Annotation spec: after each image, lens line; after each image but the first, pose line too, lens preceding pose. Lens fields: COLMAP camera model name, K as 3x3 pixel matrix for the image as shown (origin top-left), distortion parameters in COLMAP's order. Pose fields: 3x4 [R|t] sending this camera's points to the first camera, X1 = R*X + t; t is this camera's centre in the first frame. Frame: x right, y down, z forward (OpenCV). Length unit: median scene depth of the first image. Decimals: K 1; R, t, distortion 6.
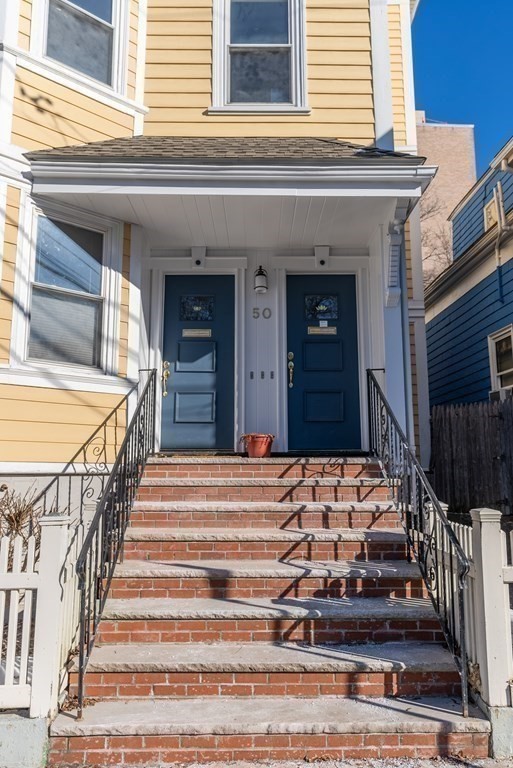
lens RADIAL K [[556.6, 0, 250.6], [0, 556.6, 382.3], [0, 0, 1]] dist [-0.010118, -0.002517]
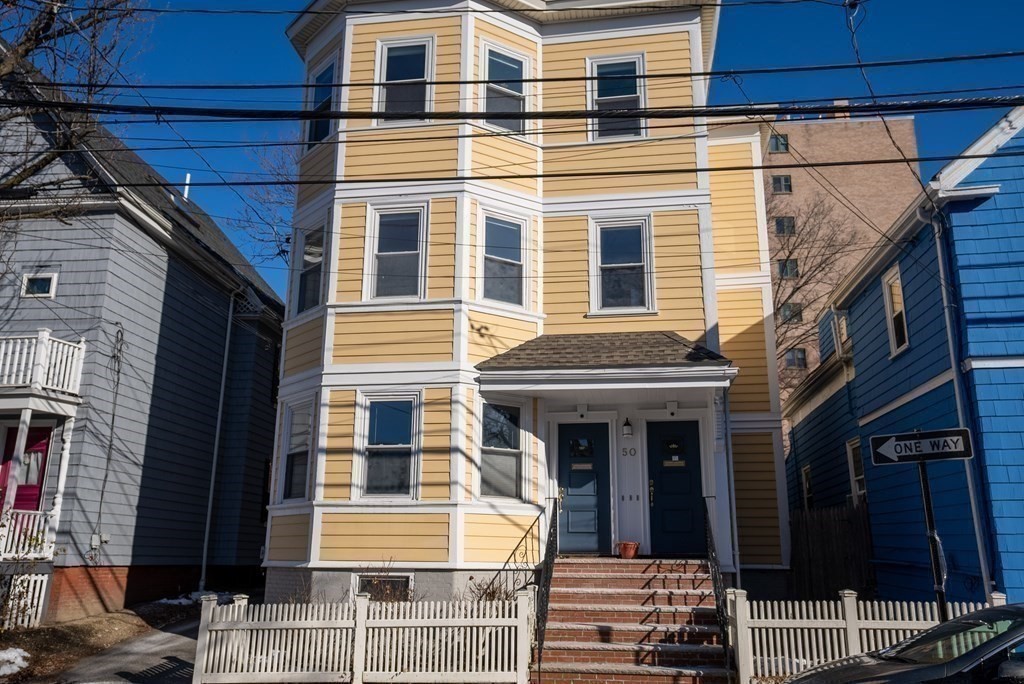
lens RADIAL K [[848.9, 0, 512.7], [0, 848.9, 349.2], [0, 0, 1]] dist [0.009135, 0.007211]
pose [[0.988966, -0.030882, -0.144889, 0.055010], [0.017620, 0.995609, -0.091938, -0.219078], [0.147092, 0.088370, 0.985167, -1.323587]]
